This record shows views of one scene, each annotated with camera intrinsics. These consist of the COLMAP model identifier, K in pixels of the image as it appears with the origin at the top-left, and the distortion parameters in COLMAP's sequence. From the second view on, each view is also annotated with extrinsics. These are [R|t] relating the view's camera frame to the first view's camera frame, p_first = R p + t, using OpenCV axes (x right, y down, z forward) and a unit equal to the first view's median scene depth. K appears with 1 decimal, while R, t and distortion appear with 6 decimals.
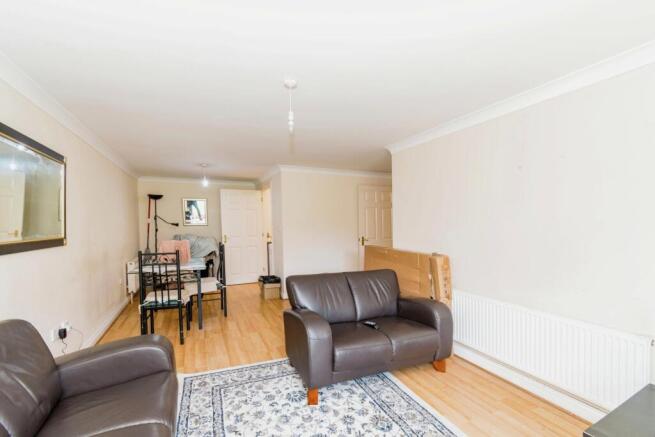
lens RADIAL K [[297.5, 0, 326.9], [0, 297.5, 222.3], [0, 0, 1]] dist [0.000744, -0.000018]
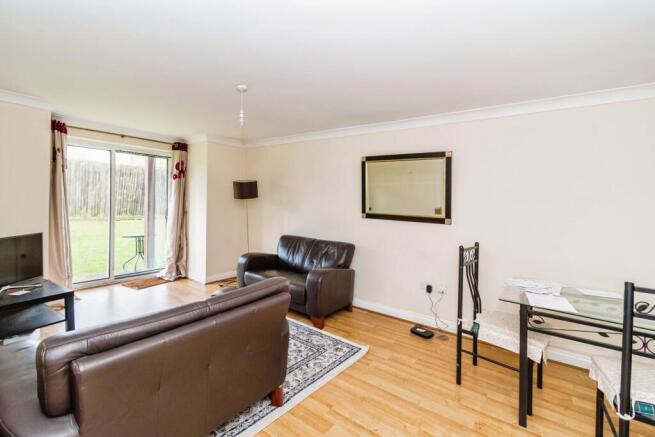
lens RADIAL K [[294.7, 0, 327.9], [0, 294.7, 203.9], [0, 0, 1]] dist [0.000106, -0.000059]
pose [[-0.876592, -0.019331, -0.480846, 0.147586], [-0.025024, 0.999672, 0.005430, 0.001459], [0.480584, 0.016793, -0.876788, 1.890963]]
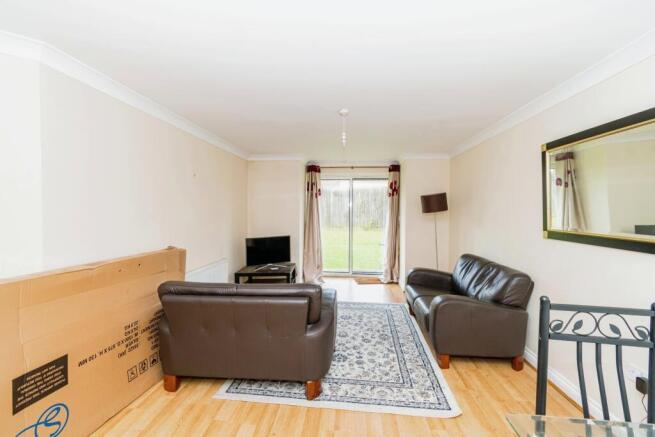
lens RADIAL K [[284.2, 0, 327.8], [0, 284.2, 222.4], [0, 0, 1]] dist [-0.001453, -0.000180]
pose [[-0.875081, -0.022198, 0.483467, -0.554050], [-0.007038, 0.999426, 0.033149, -0.000603], [-0.483925, 0.025605, -0.874735, 1.841225]]
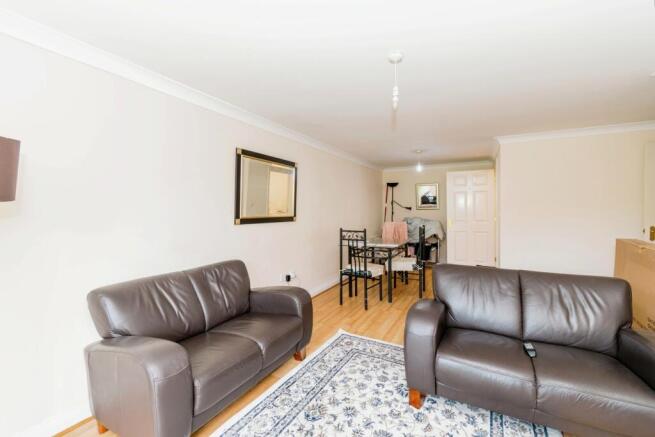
lens RADIAL K [[292.1, 0, 324.2], [0, 292.1, 209.0], [0, 0, 1]] dist [-0.001488, -0.000522]
pose [[0.611731, -0.003047, -0.791060, 0.422460], [0.008104, 0.999964, 0.002416, 0.013272], [0.791024, -0.007889, 0.611734, 0.223336]]
